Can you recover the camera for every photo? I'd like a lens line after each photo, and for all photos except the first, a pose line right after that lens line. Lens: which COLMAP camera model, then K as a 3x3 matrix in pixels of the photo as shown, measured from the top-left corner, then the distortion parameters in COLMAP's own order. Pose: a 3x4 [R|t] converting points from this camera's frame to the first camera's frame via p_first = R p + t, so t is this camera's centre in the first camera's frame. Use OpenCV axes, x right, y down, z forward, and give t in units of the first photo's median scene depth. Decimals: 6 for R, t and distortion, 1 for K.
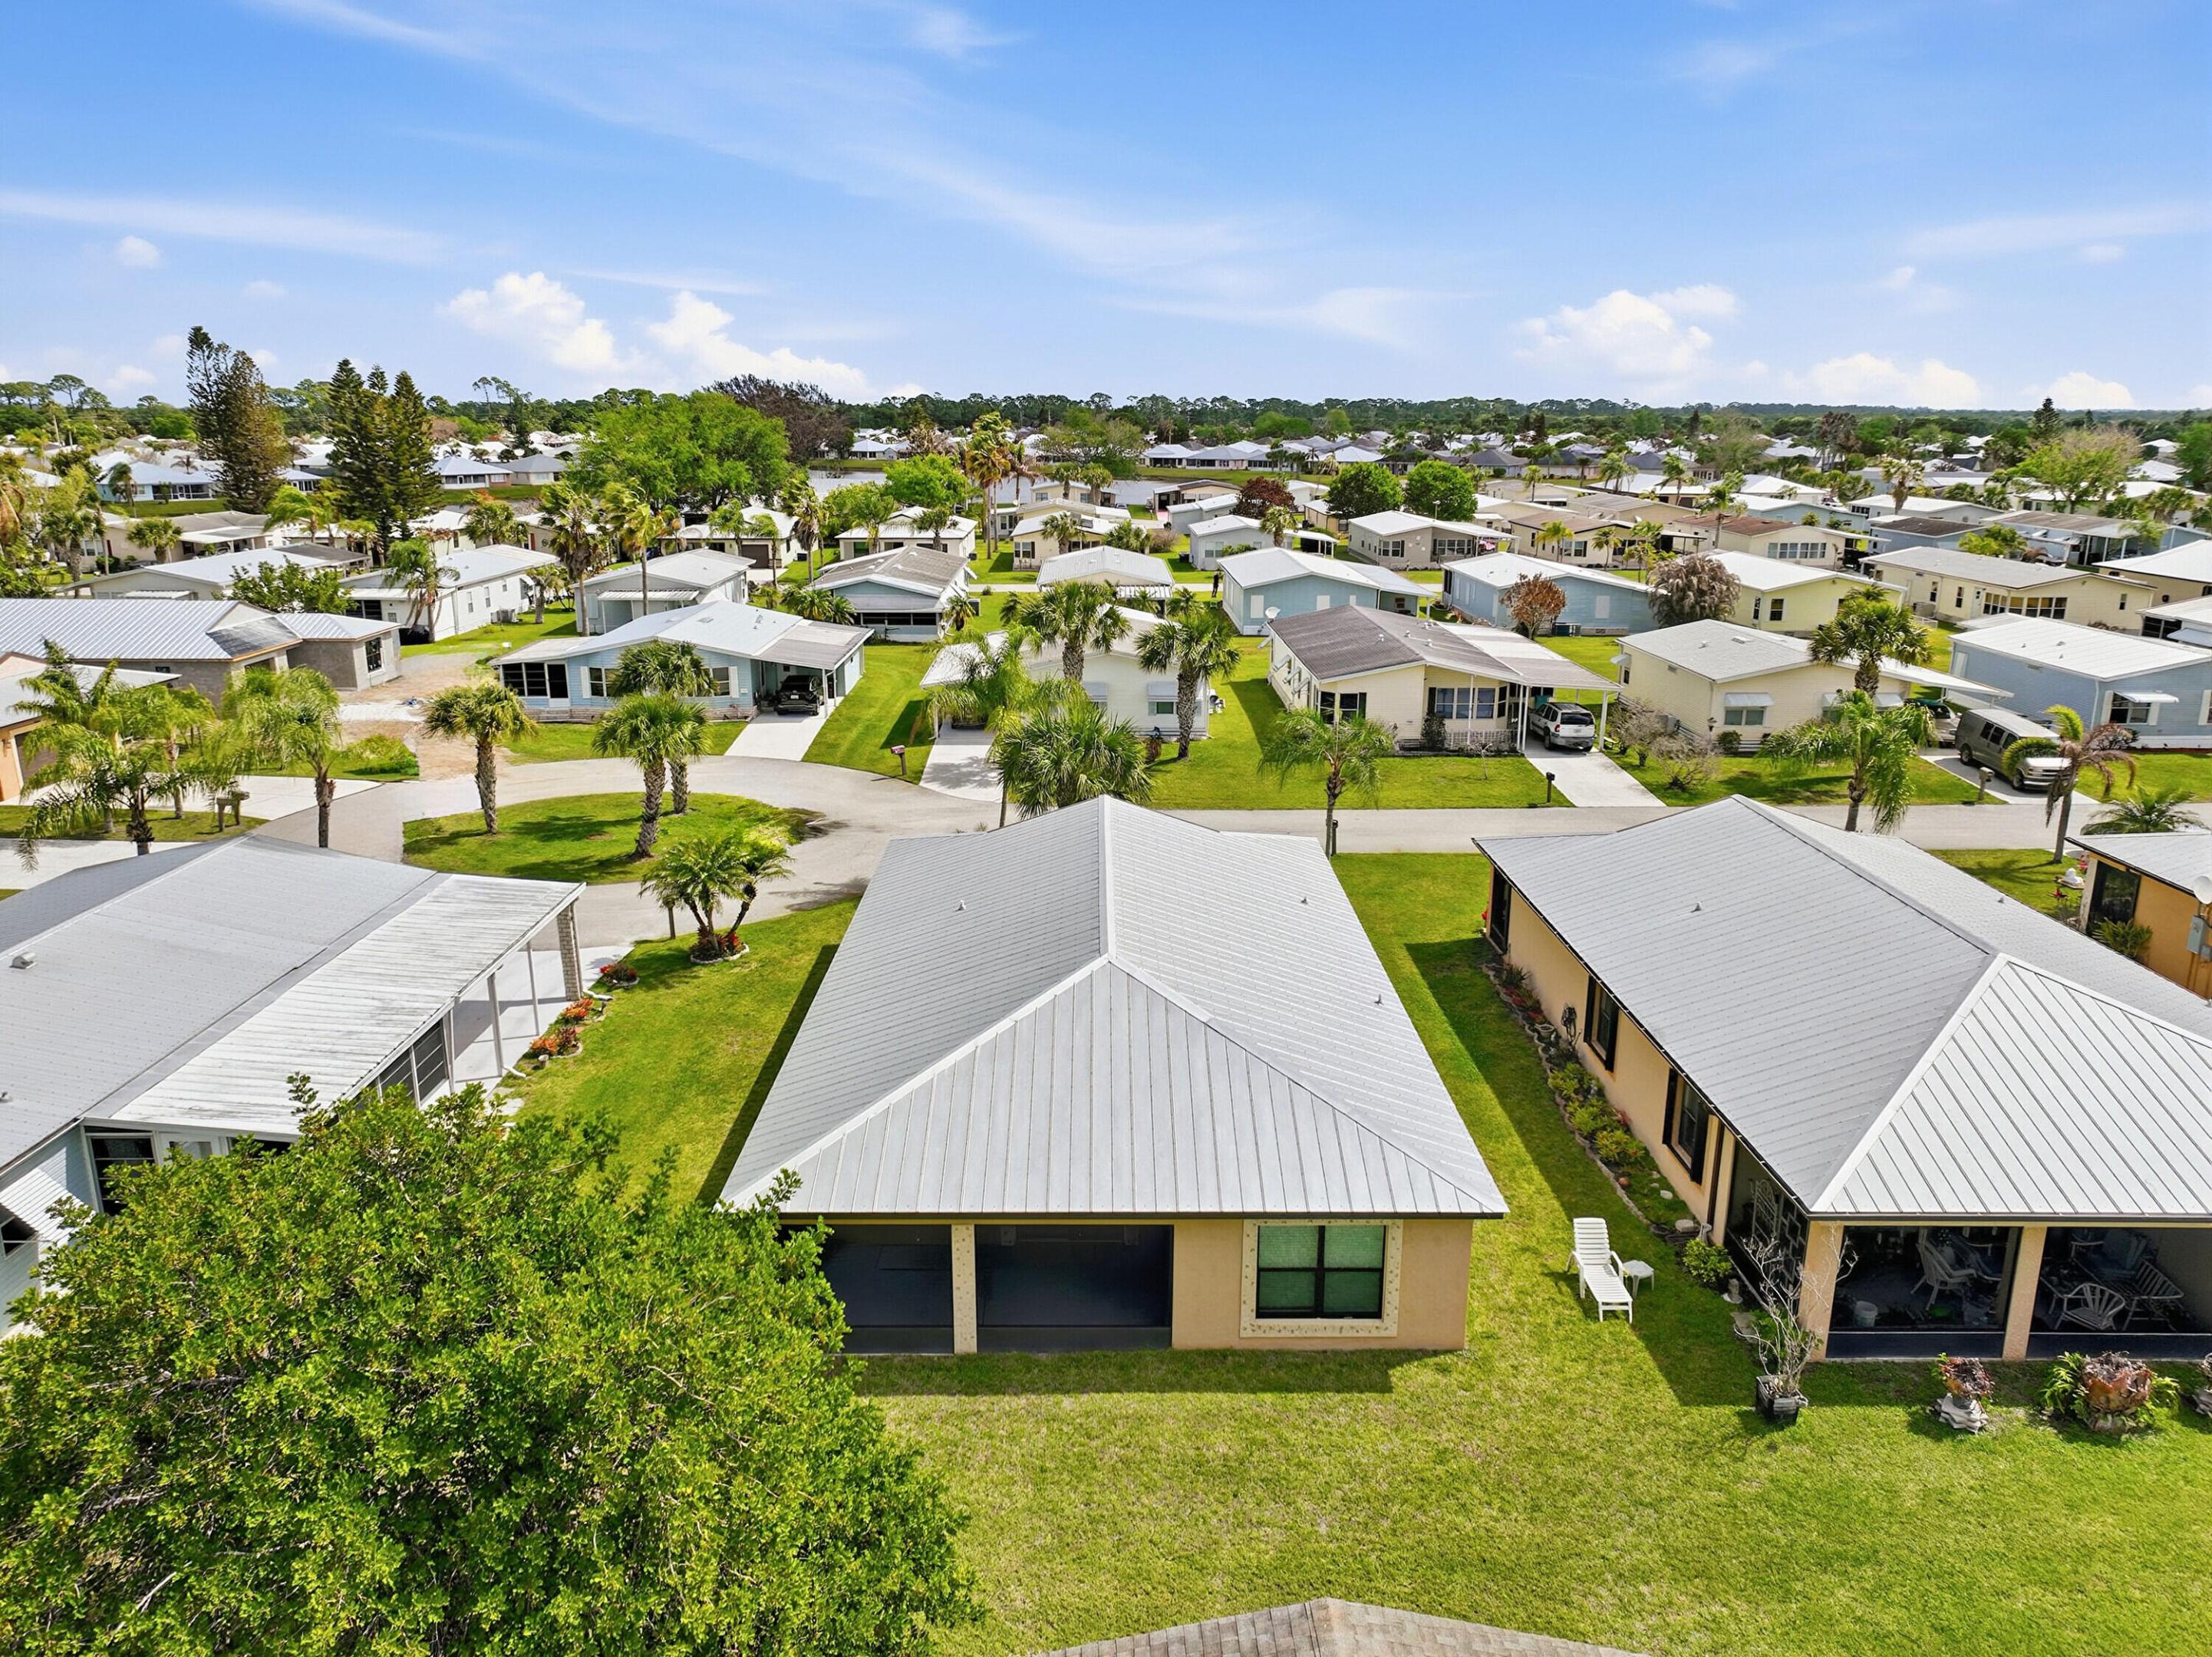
lens RADIAL K [[1542.3, 0, 1106.0], [0, 1542.3, 828.5], [0, 0, 1]] dist [0.004867, 0.001341]
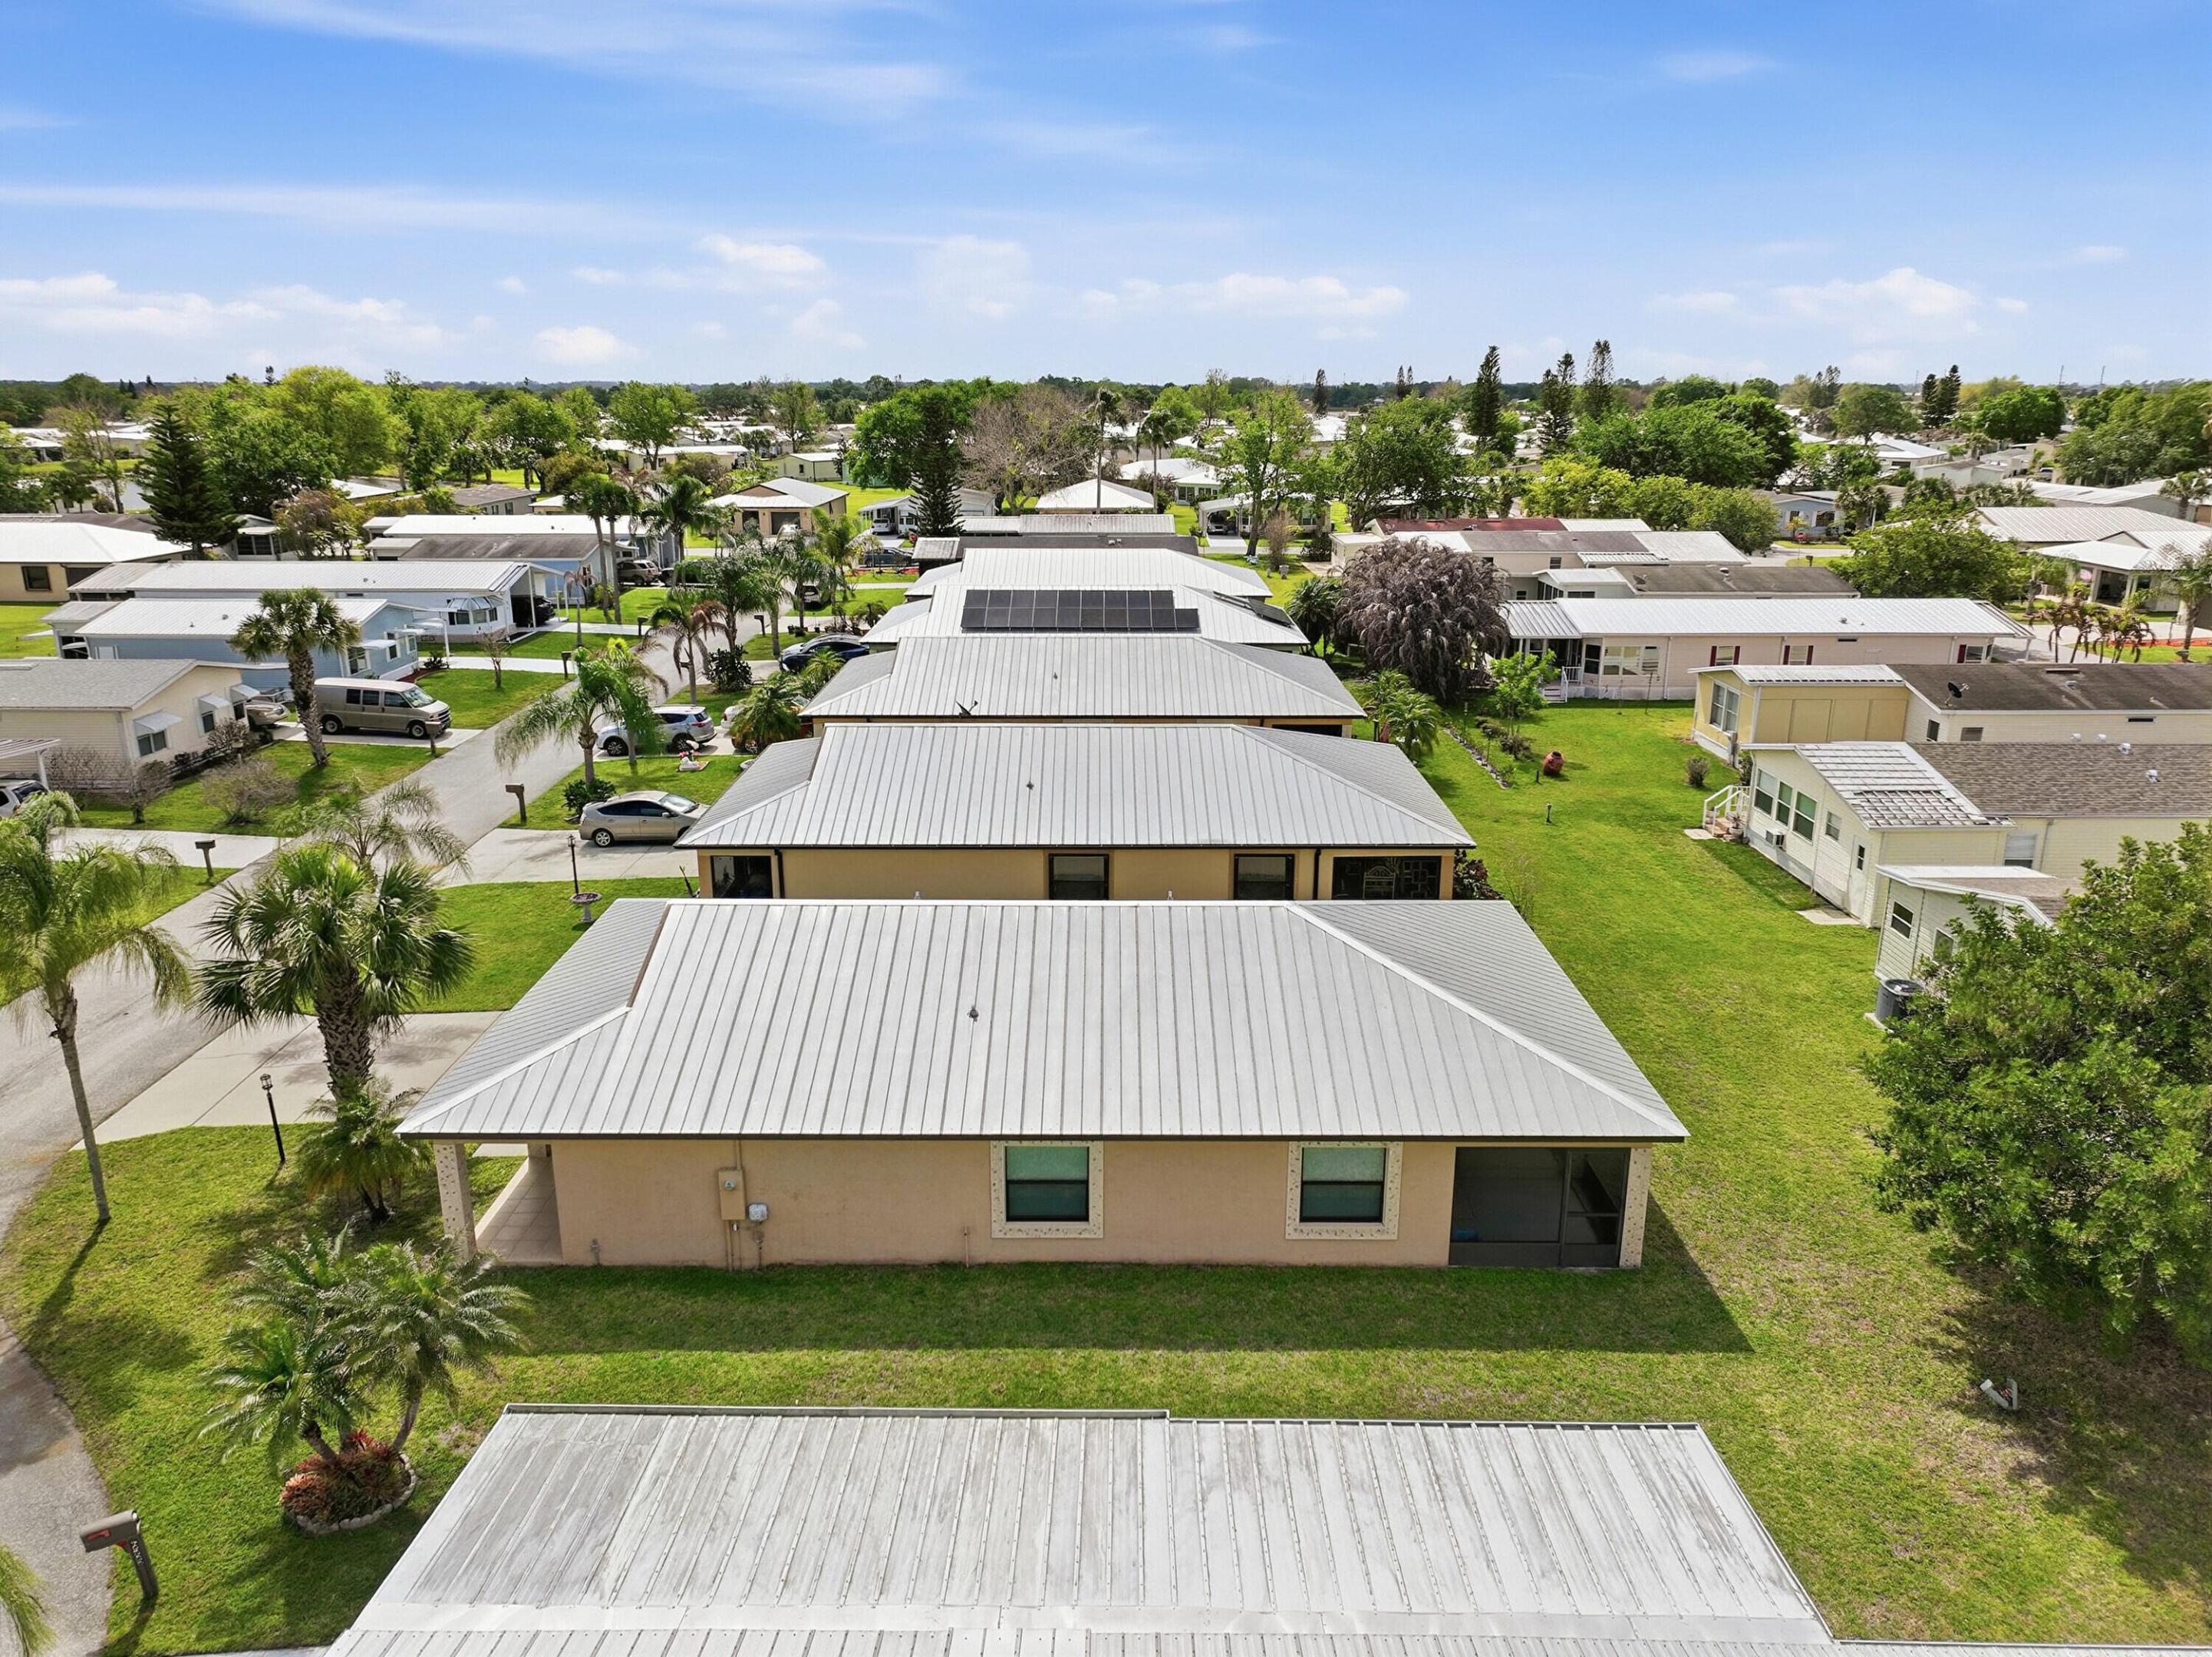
lens RADIAL K [[1551.2, 0, 1100.0], [0, 1551.2, 827.7], [0, 0, 1]] dist [0.008080, 0.002771]
pose [[0.014088, -0.273667, 0.961721, -0.425556], [0.263144, 0.928927, 0.260480, -0.114741], [-0.964654, 0.249402, 0.085101, 0.424086]]
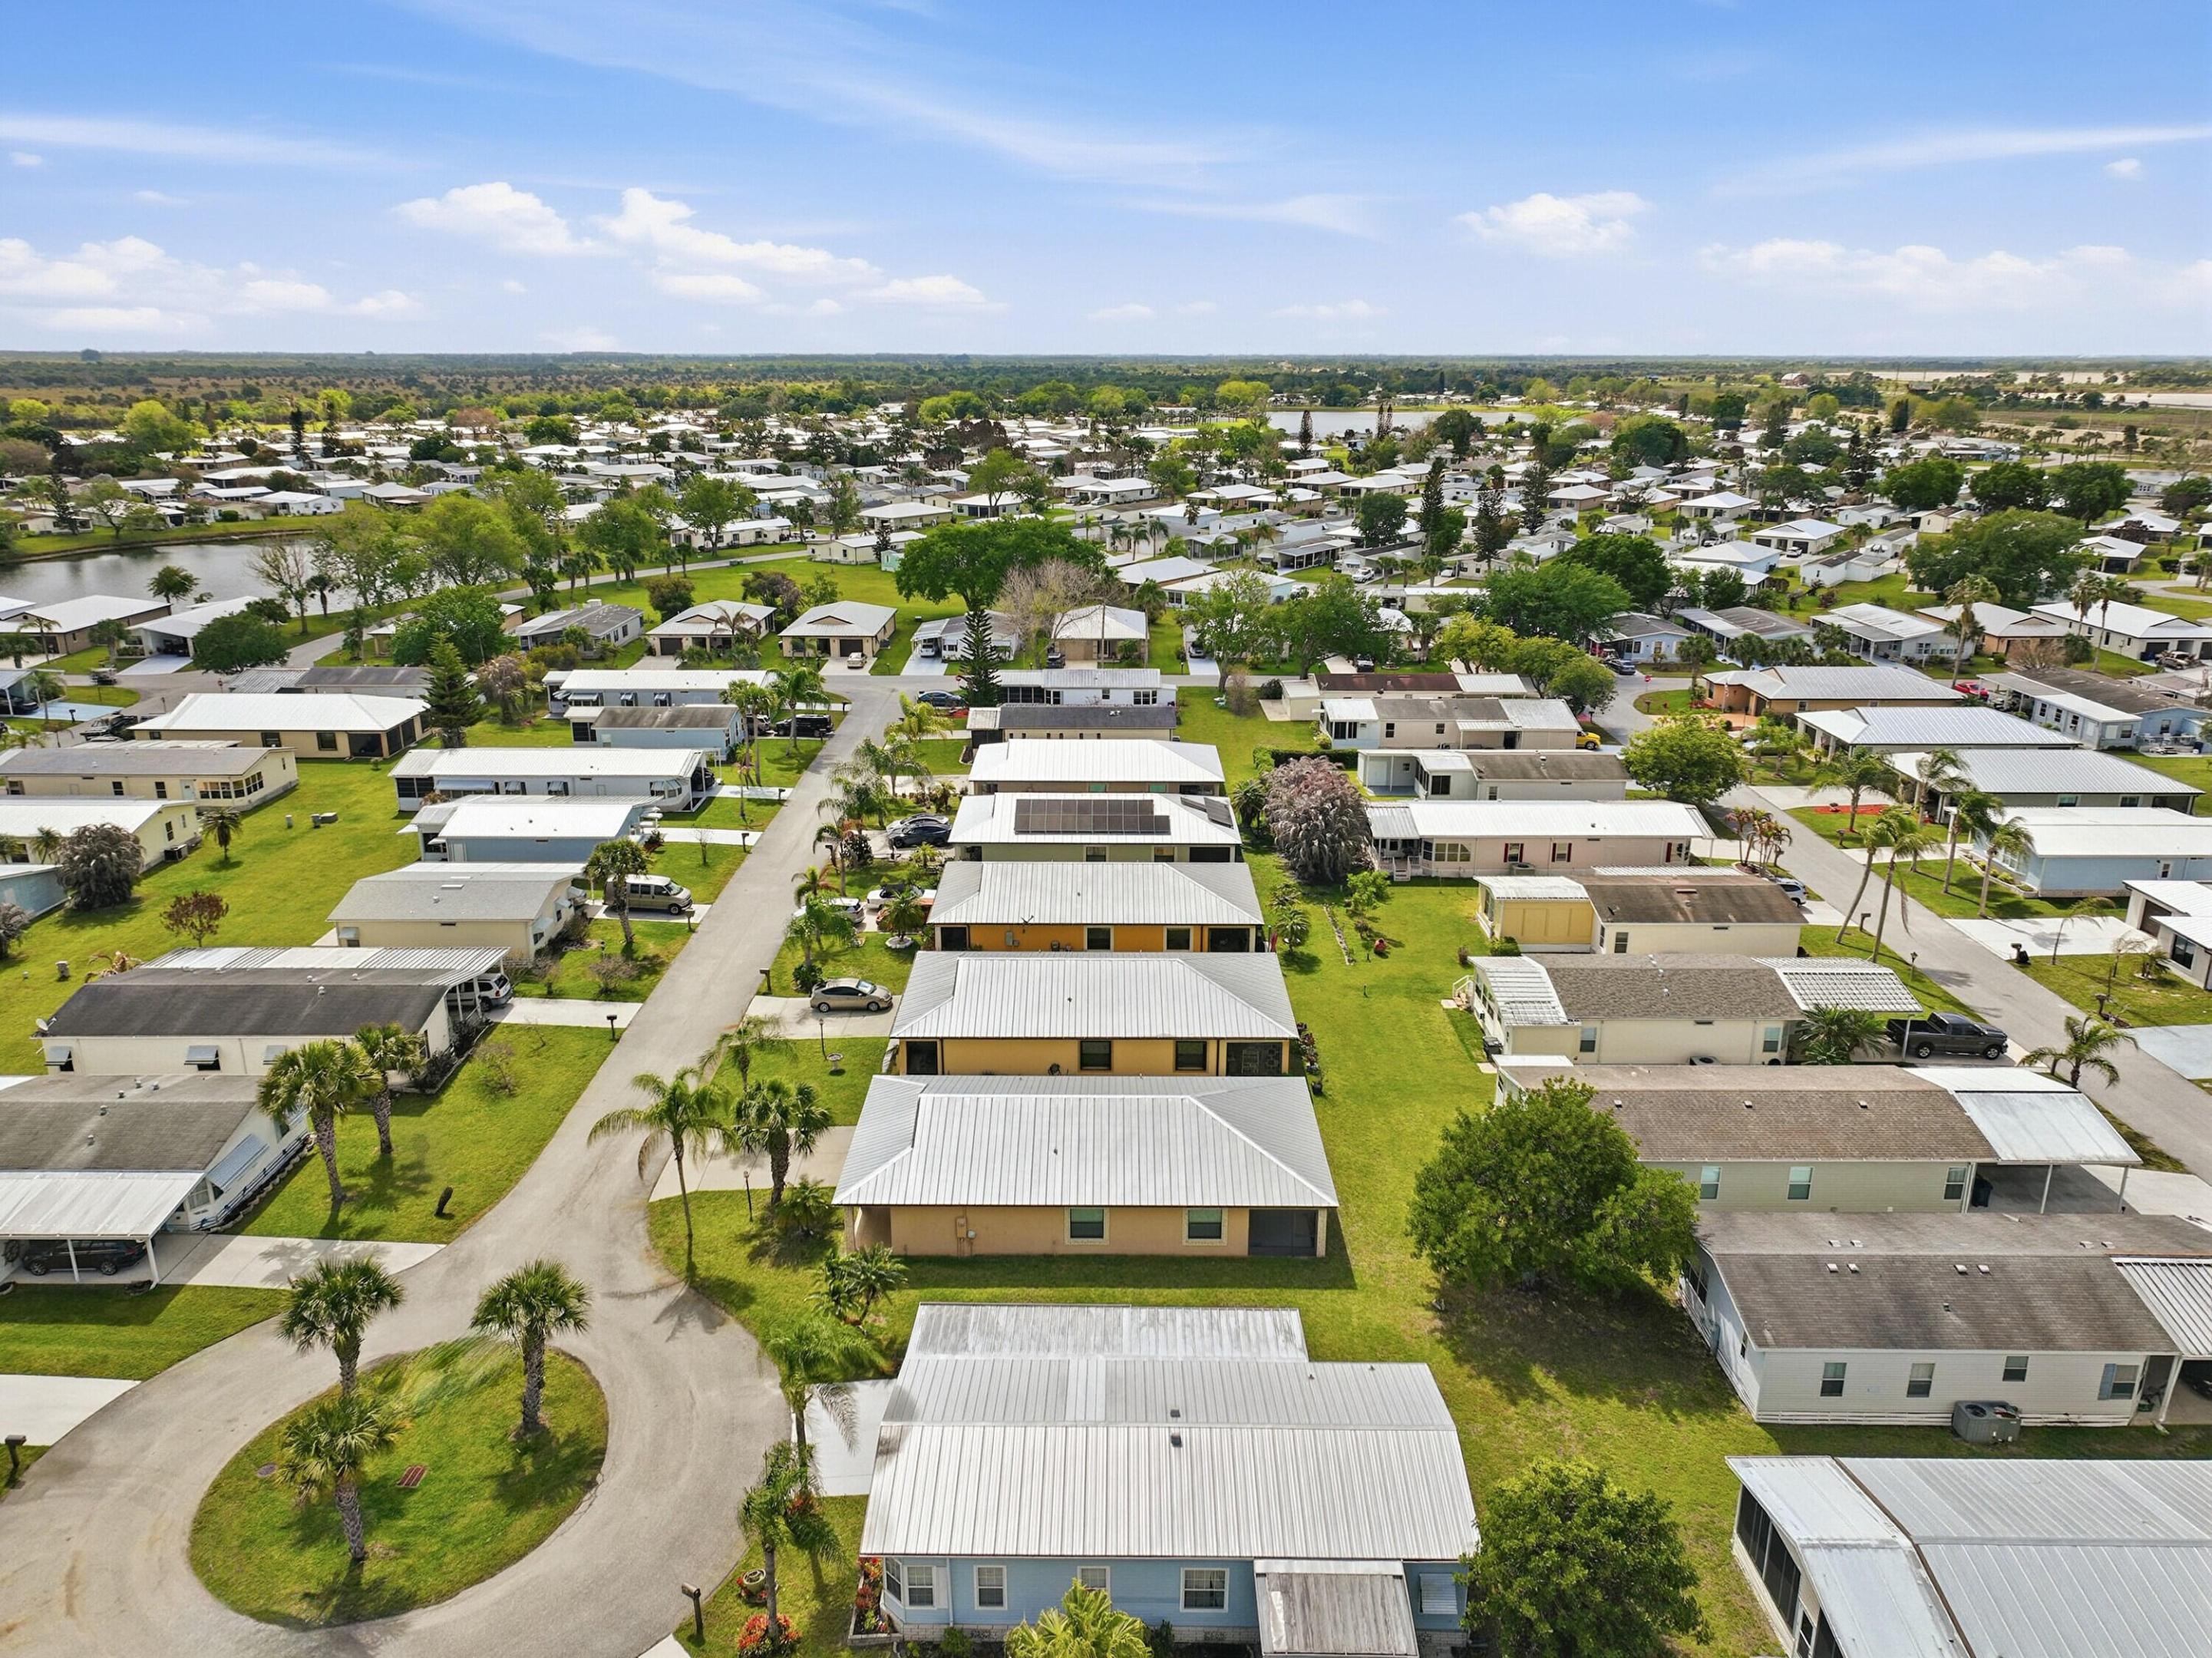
lens RADIAL K [[1551.4, 0, 1100.0], [0, 1551.4, 828.2], [0, 0, 1]] dist [0.008080, 0.002771]
pose [[0.014664, -0.292686, 0.956096, -0.927996], [0.261122, 0.924138, 0.278898, -0.428363], [-0.965195, 0.245568, 0.089978, 0.336832]]
